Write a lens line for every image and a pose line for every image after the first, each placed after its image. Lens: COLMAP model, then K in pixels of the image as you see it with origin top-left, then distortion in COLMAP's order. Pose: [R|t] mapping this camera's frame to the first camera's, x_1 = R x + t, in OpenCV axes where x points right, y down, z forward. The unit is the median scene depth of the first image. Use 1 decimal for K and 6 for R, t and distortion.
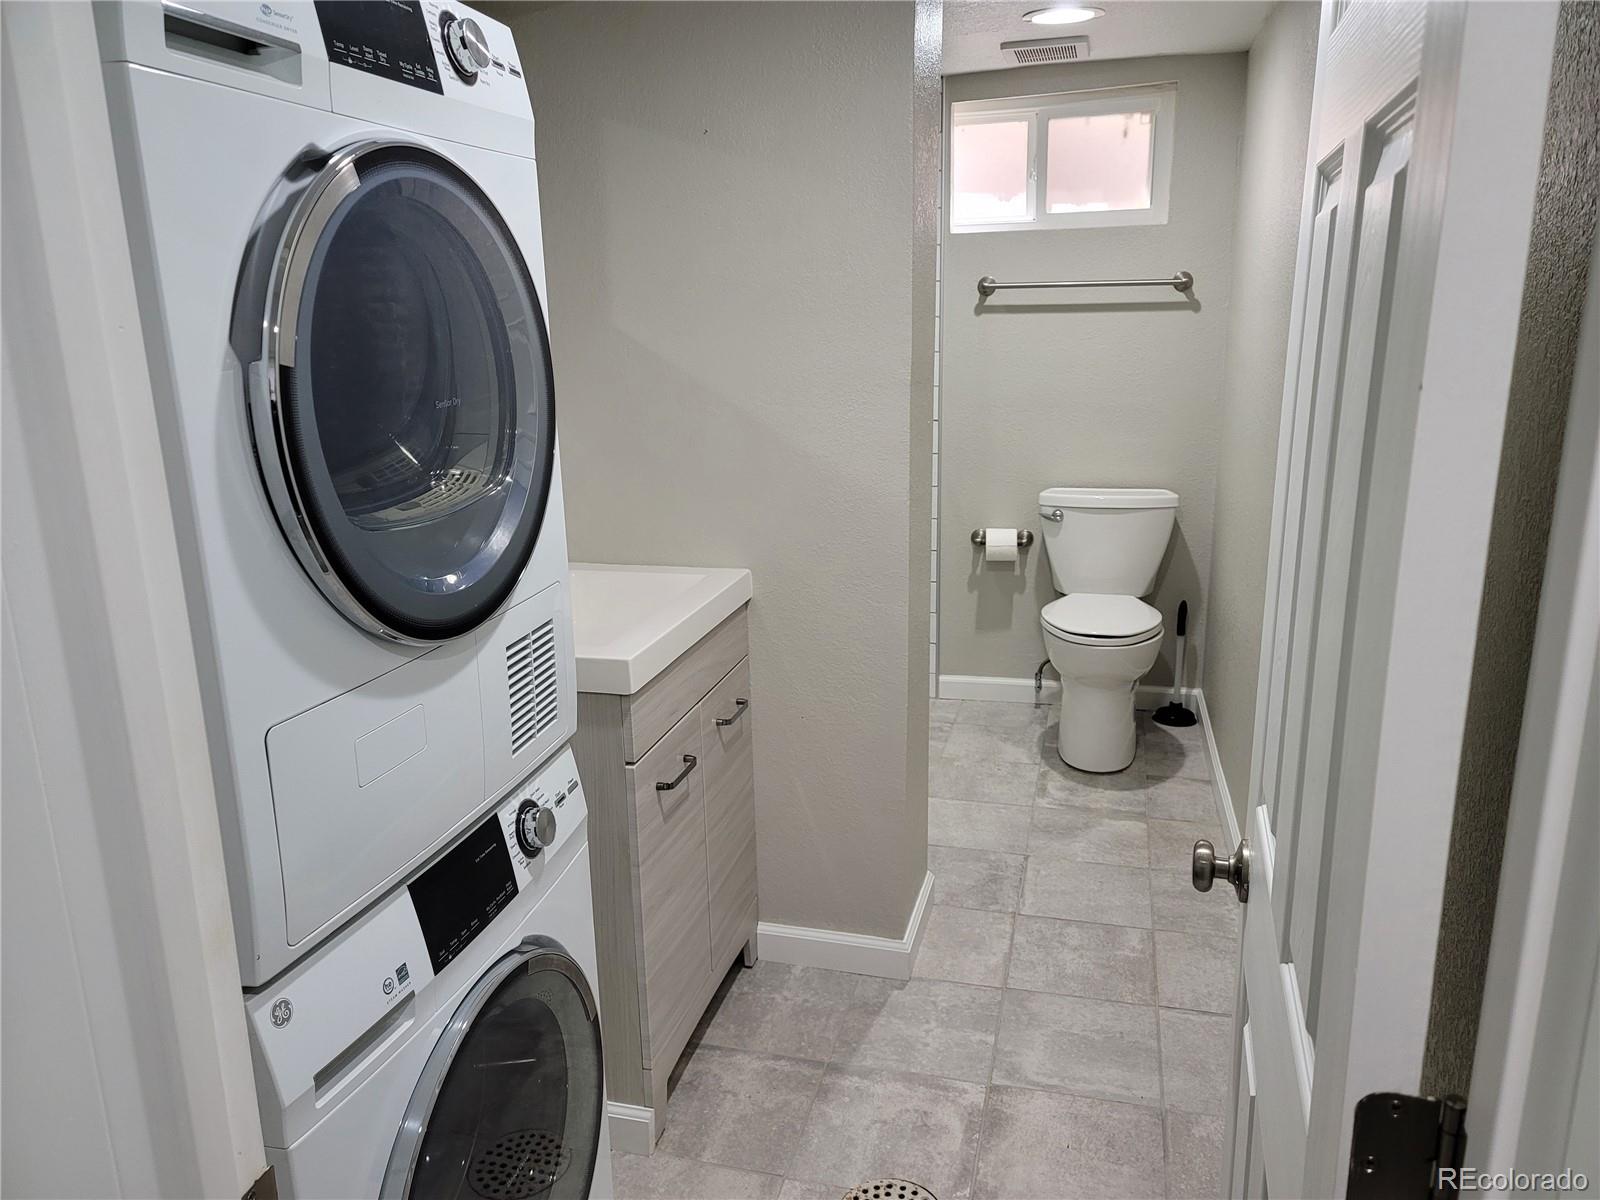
lens RADIAL K [[1174.5, 0, 804.2], [0, 1174.5, 600.0], [0, 0, 1]] dist [0.071314, -0.066909]
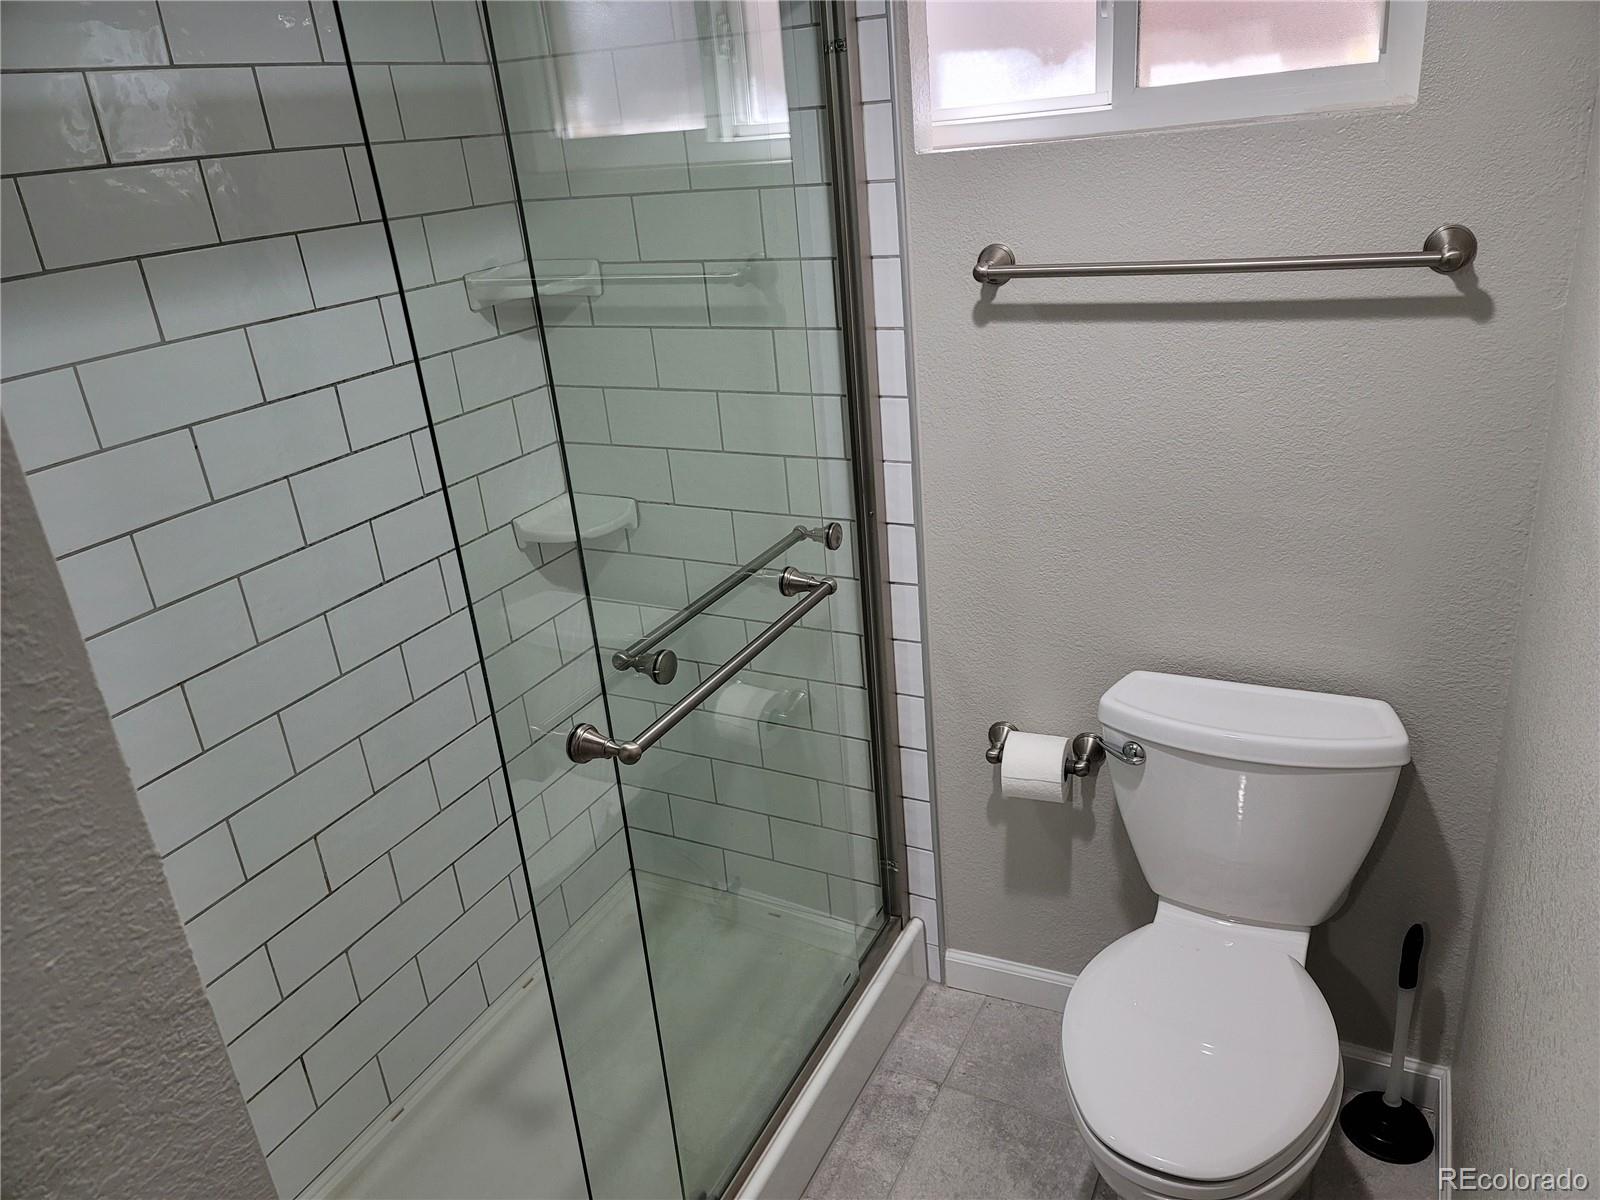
lens RADIAL K [[1174.5, 0, 796.2], [0, 1174.5, 599.4], [0, 0, 1]] dist [0.071314, -0.066909]
pose [[0.975233, 0.020637, -0.220217, 0.180142], [0.010826, 0.989990, 0.140720, -0.196980], [0.220917, -0.139619, 0.965247, 0.498873]]
